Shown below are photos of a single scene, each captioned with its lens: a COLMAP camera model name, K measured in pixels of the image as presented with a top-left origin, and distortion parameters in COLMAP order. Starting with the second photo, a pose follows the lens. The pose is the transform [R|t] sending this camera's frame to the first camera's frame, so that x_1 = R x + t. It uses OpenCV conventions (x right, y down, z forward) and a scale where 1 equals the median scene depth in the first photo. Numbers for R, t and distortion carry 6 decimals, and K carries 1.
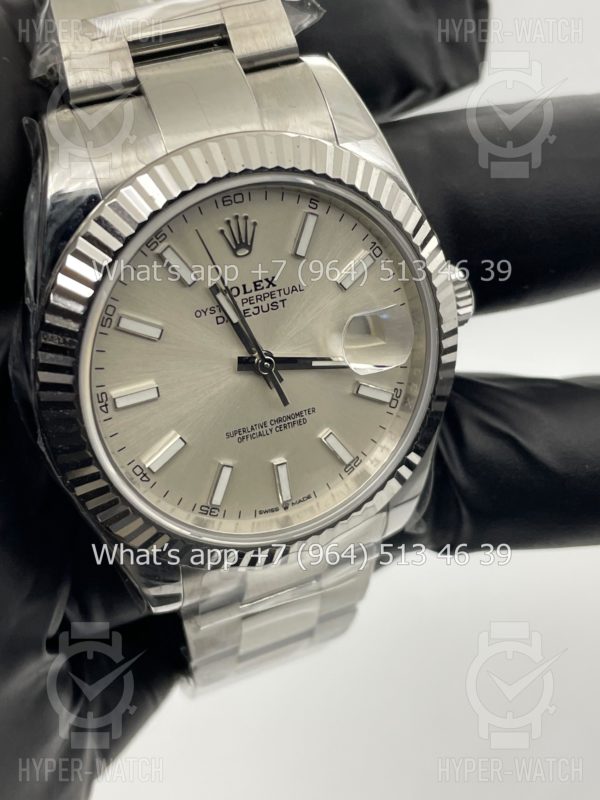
lens RADIAL K [[1236.3, 0, 303.4], [0, 1236.3, 400.4], [0, 0, 1]] dist [0.092072, 0.000000]
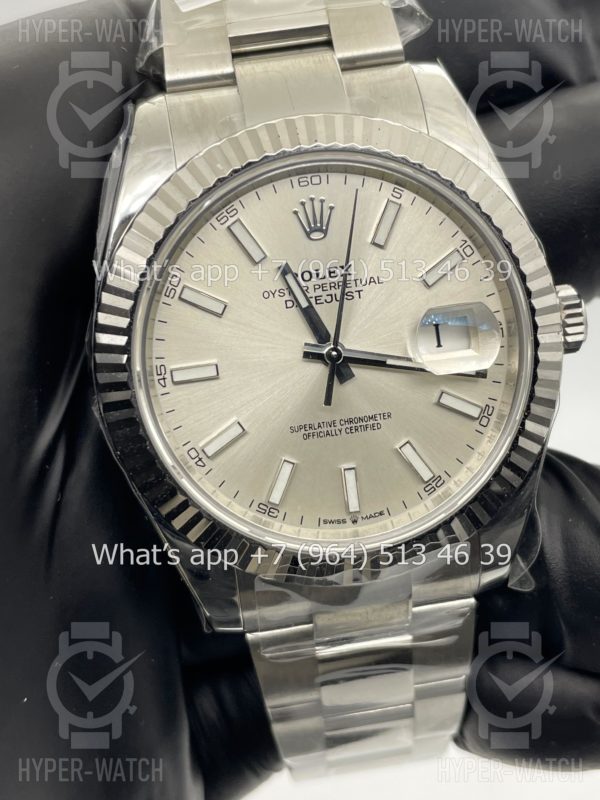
lens RADIAL K [[1236.3, 0, 302.3], [0, 1236.3, 400.8], [0, 0, 1]] dist [0.092072, 0.000000]
pose [[0.953010, 0.050698, -0.298668, 0.233695], [-0.113731, 0.973658, -0.197626, 0.197578], [0.280781, 0.222308, 0.933671, 0.112661]]
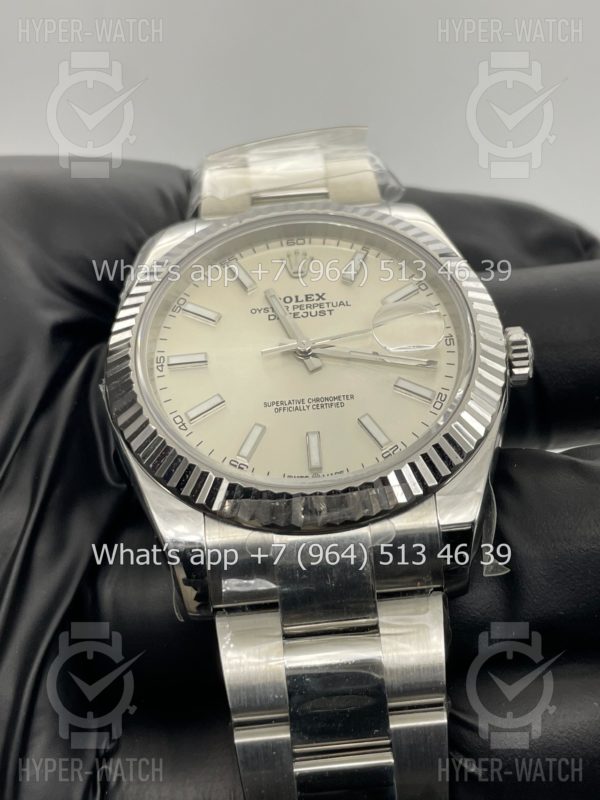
lens RADIAL K [[1236.3, 0, 291.3], [0, 1236.3, 370.8], [0, 0, 1]] dist [0.092072, 0.000000]
pose [[0.895757, -0.177087, -0.407749, 0.414869], [-0.217311, 0.625733, -0.749155, 0.833928], [0.387807, 0.759670, 0.522022, 0.428431]]
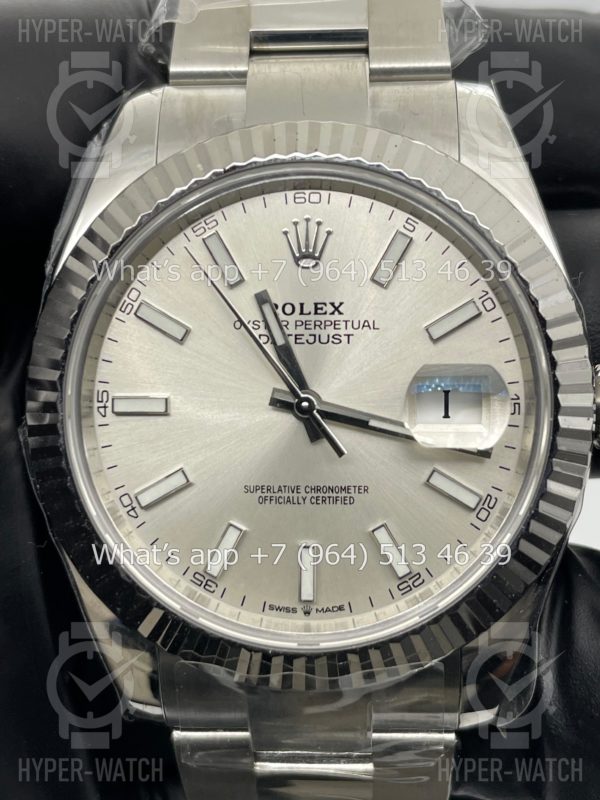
lens RADIAL K [[1236.3, 0, 300.6], [0, 1236.3, 399.0], [0, 0, 1]] dist [0.092072, 0.000000]
pose [[0.886954, 0.149044, -0.437148, 0.311749], [-0.279454, 0.926764, -0.251025, 0.166573], [0.367719, 0.344810, 0.863648, 0.318490]]
